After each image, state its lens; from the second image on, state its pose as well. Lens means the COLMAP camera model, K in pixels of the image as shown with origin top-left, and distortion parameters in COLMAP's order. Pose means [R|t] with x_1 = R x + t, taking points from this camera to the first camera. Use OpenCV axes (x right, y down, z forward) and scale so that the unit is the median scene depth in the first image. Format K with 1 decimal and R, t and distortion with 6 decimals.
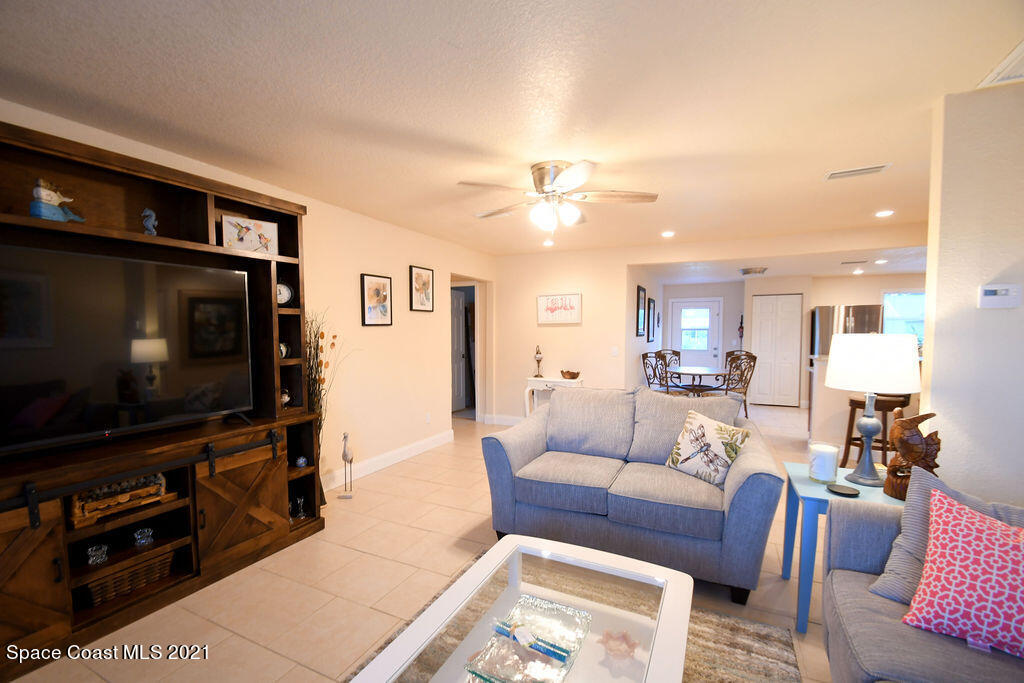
lens RADIAL K [[446.3, 0, 508.1], [0, 446.3, 342.9], [0, 0, 1]] dist [0.000354, 0.000010]
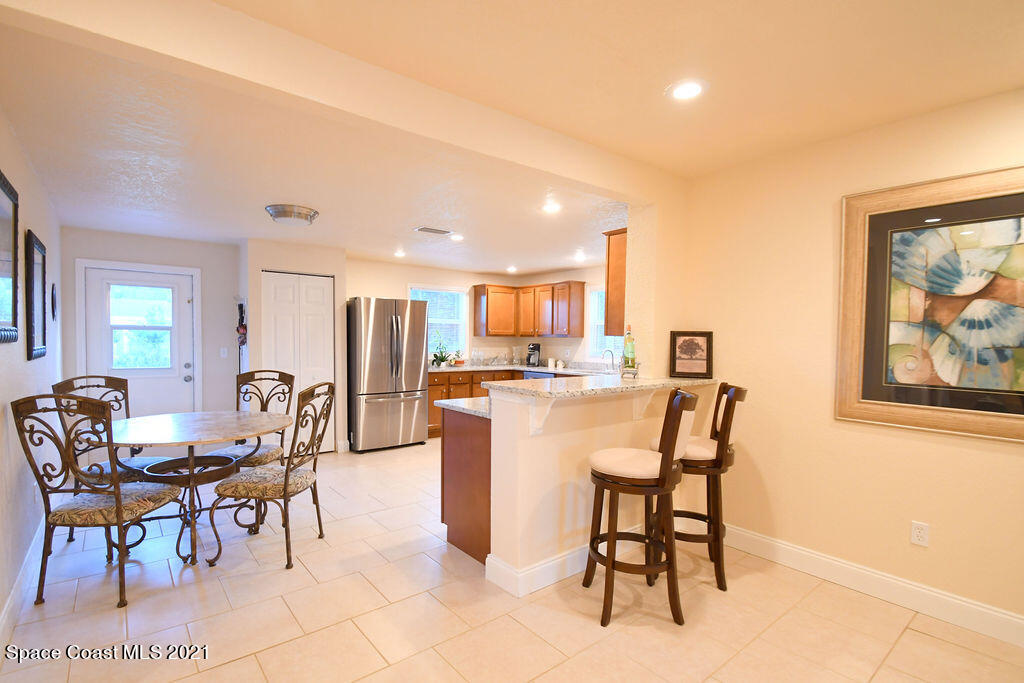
lens RADIAL K [[484.7, 0, 509.9], [0, 484.7, 352.1], [0, 0, 1]] dist [-0.026588, -0.000639]
pose [[0.426854, -0.019215, 0.904116, 0.133917], [0.010805, 0.999811, 0.016147, -0.008443], [-0.904256, 0.002877, 0.426981, 0.476422]]
